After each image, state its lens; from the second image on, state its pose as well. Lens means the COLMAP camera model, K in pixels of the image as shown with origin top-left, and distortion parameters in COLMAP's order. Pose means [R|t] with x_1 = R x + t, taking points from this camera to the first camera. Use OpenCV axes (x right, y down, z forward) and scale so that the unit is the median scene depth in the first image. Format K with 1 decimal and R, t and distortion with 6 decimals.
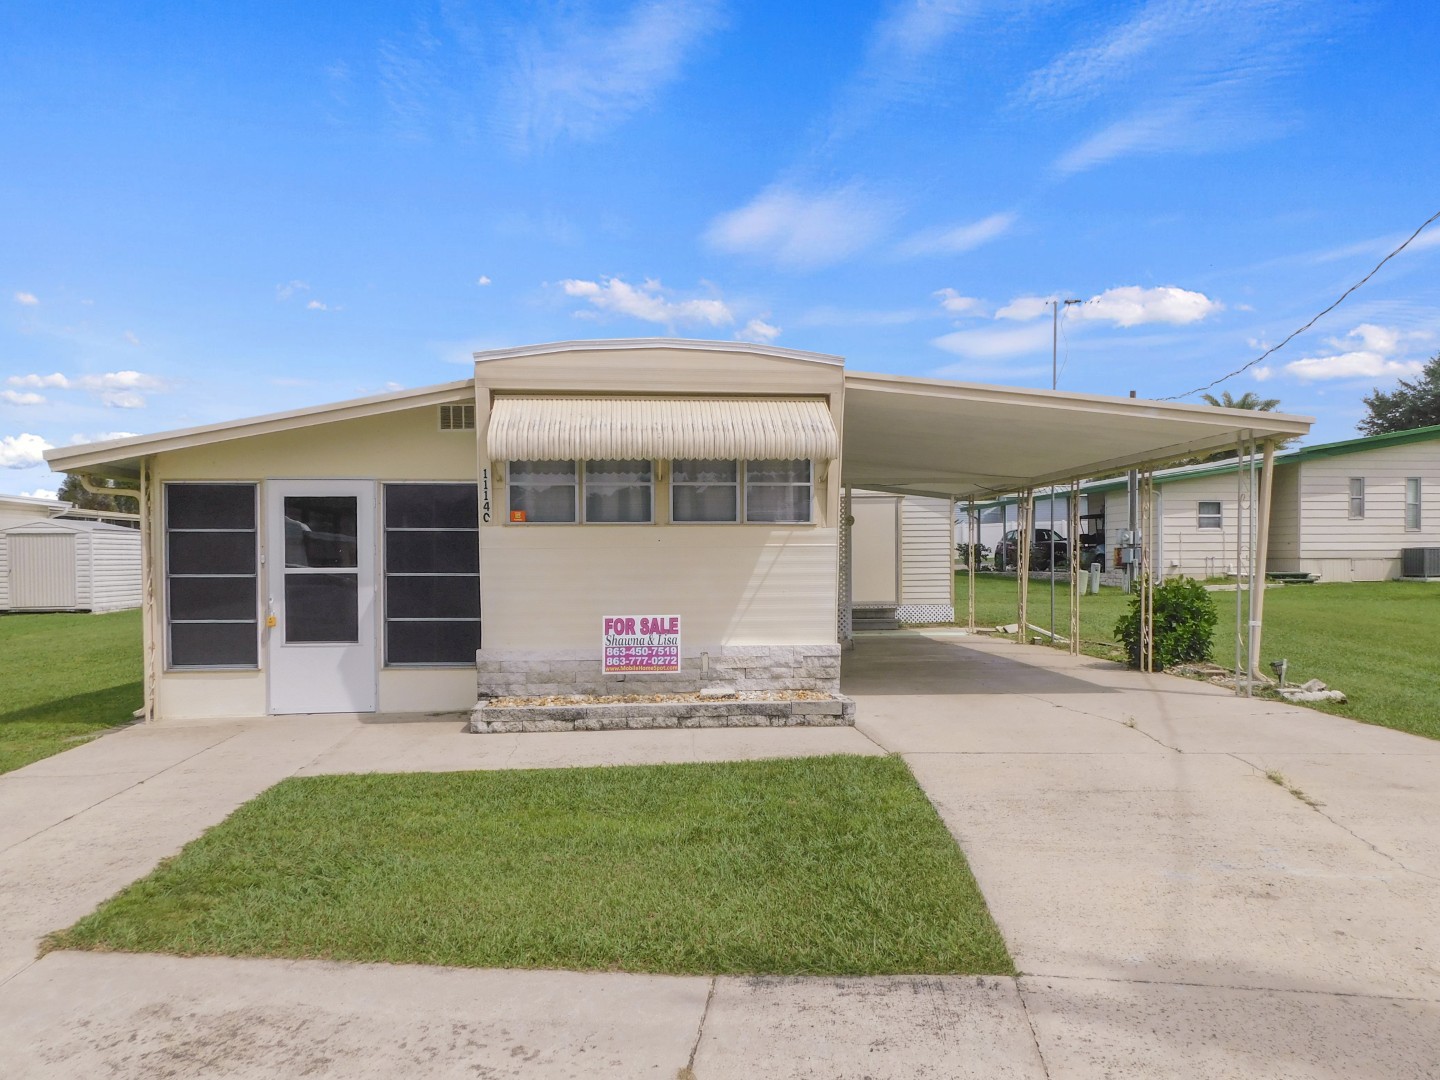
lens RADIAL K [[1092.6, 0, 718.1], [0, 1092.6, 585.6], [0, 0, 1]] dist [0.000398, 0.004474]
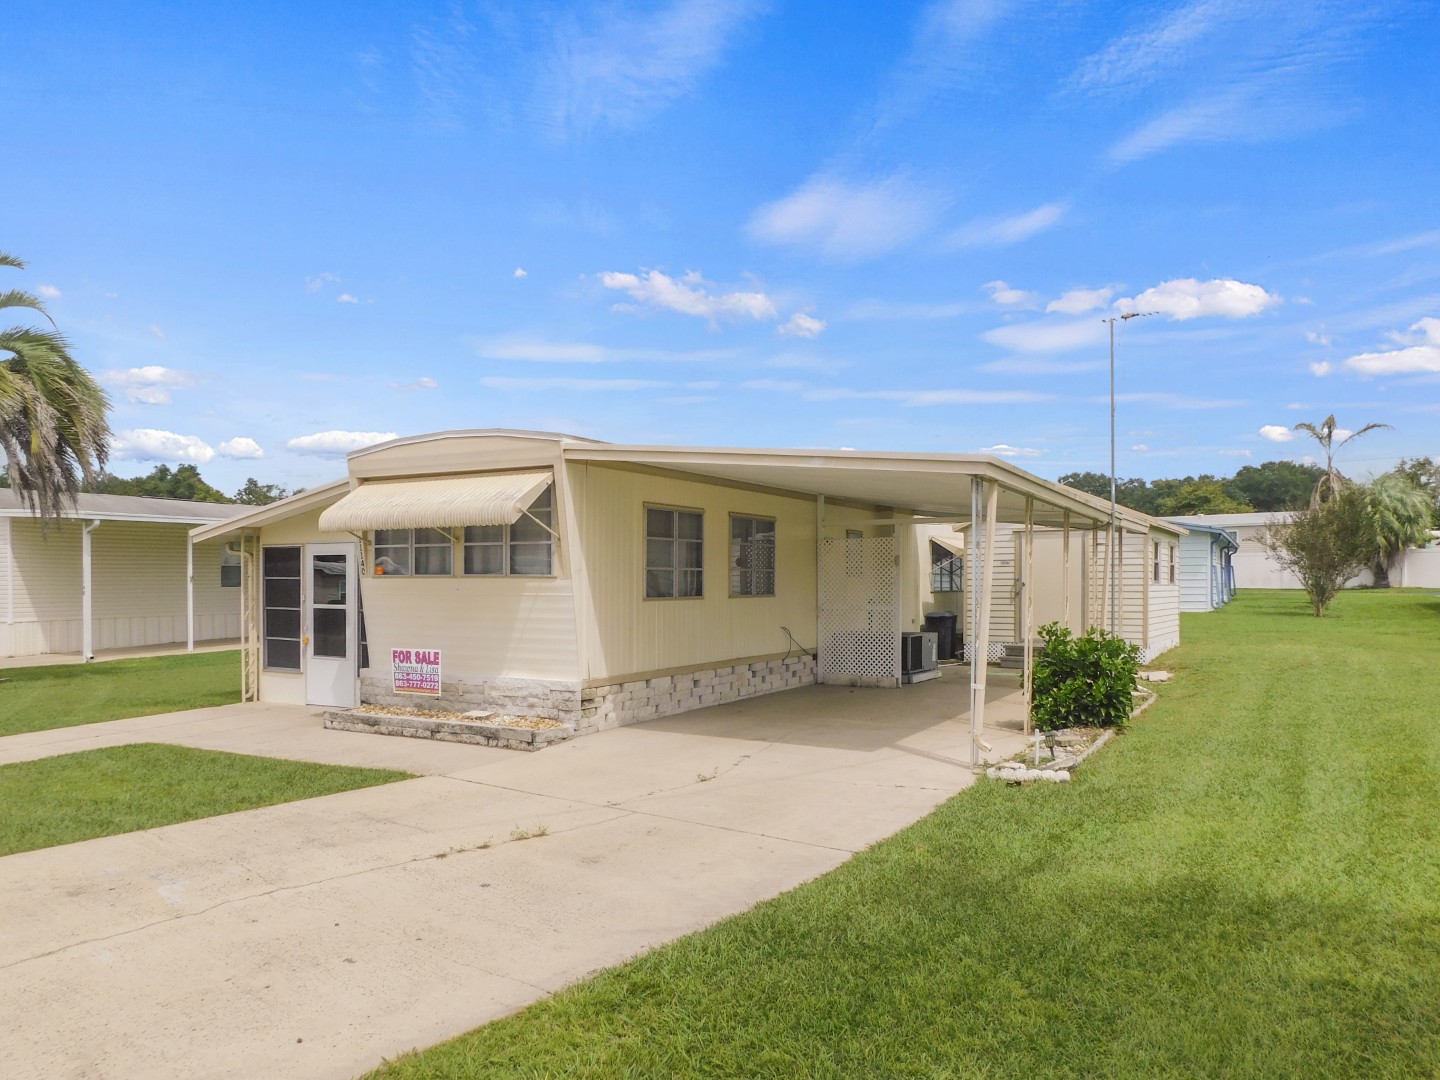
lens RADIAL K [[1016.3, 0, 720.7], [0, 1016.3, 582.4], [0, 0, 1]] dist [-0.070462, 0.064617]
pose [[0.823413, 0.007507, -0.567393, 0.844519], [-0.018179, 0.999748, -0.013156, -0.039180], [0.567152, 0.021147, 0.823342, 0.212601]]
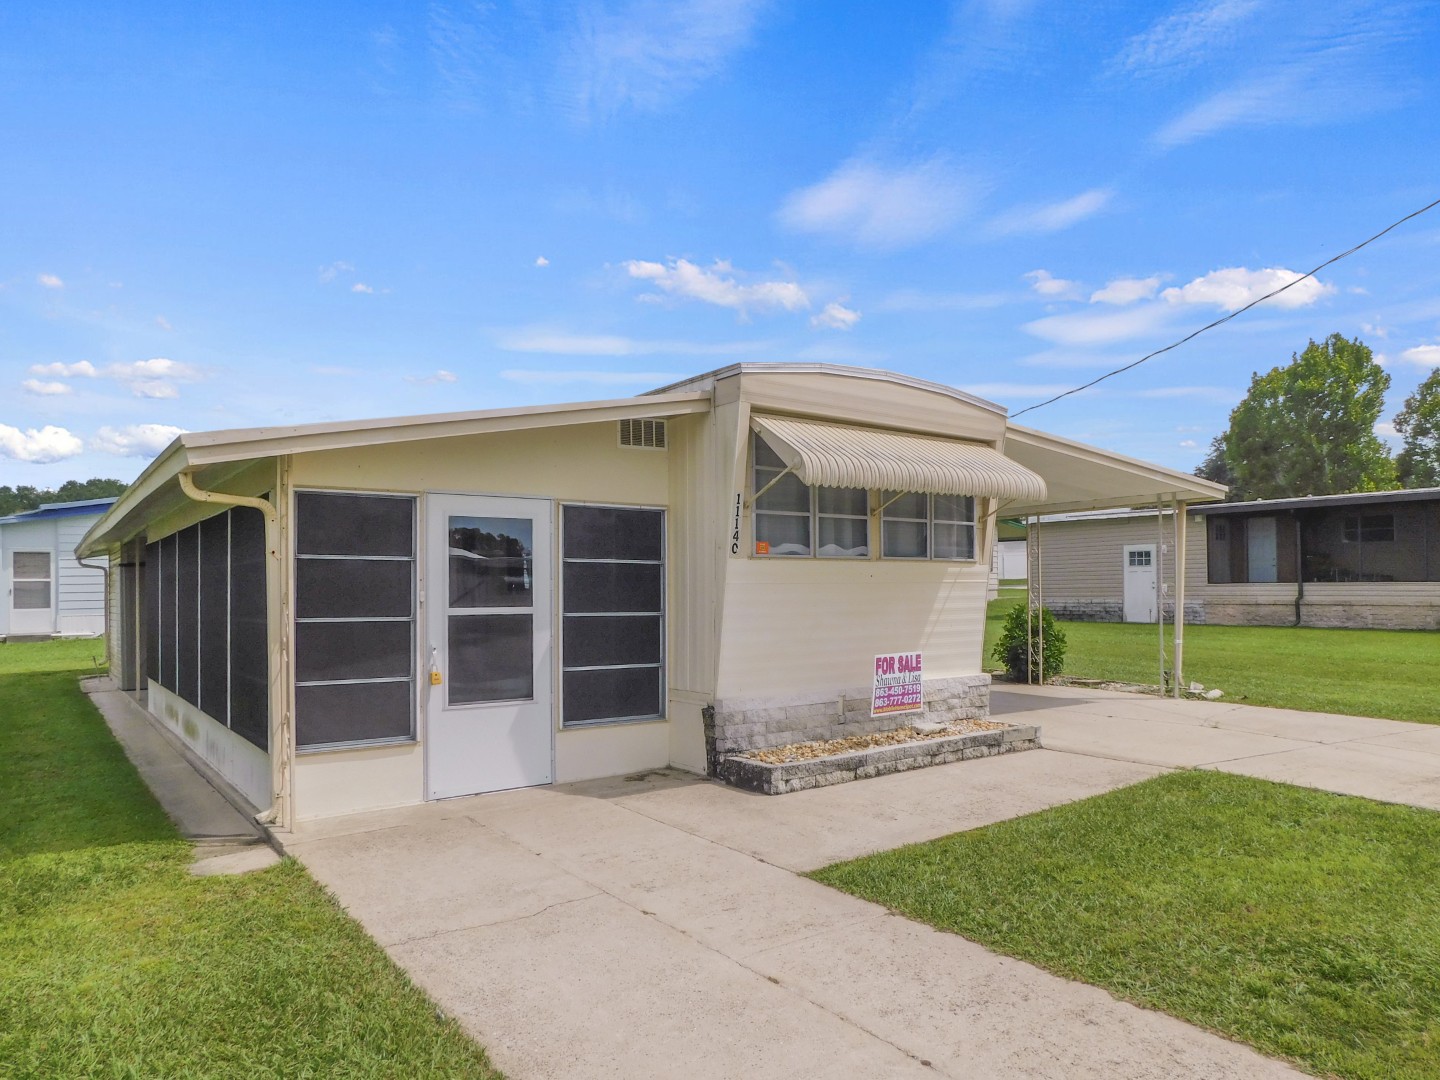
lens RADIAL K [[970.3, 0, 719.7], [0, 970.3, 581.1], [0, 0, 1]] dist [-0.071766, 0.060245]
pose [[0.852063, 0.004047, 0.523424, -0.615049], [0.016943, 0.999233, -0.035307, -0.008238], [-0.523166, 0.038953, 0.851340, 0.331823]]
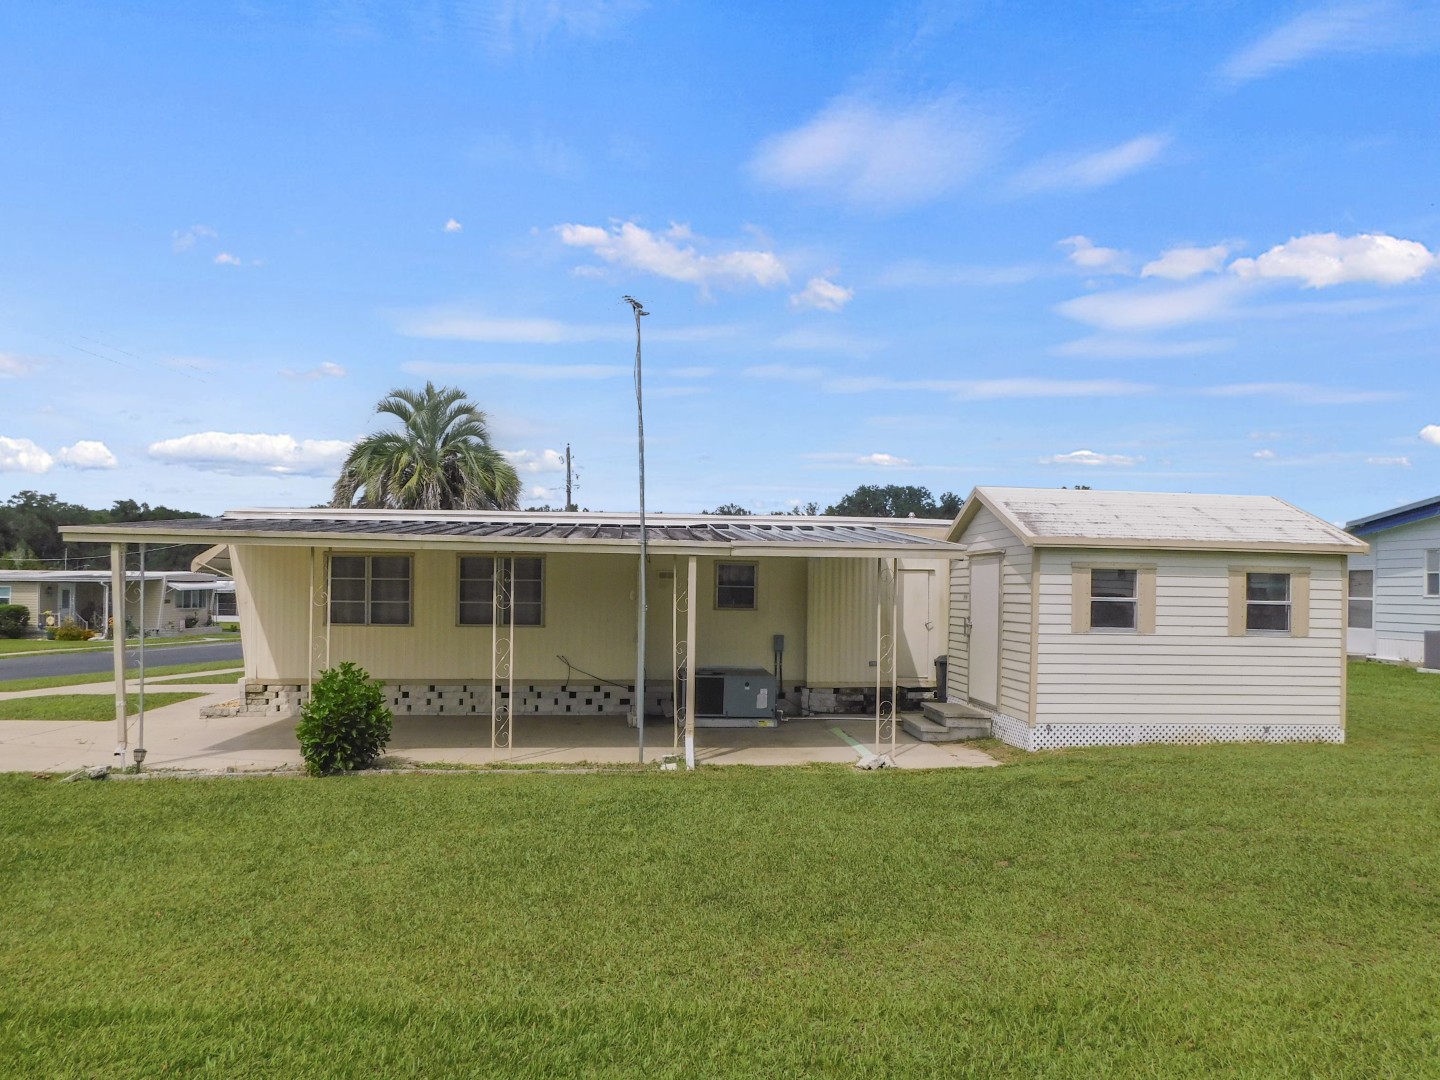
lens RADIAL K [[970.3, 0, 719.7], [0, 970.3, 581.1], [0, 0, 1]] dist [-0.071766, 0.060245]
pose [[0.024791, 0.003416, -0.999687, 1.600277], [-0.034855, 0.999389, 0.002550, -0.125197], [0.999085, 0.034781, 0.024895, 1.704778]]
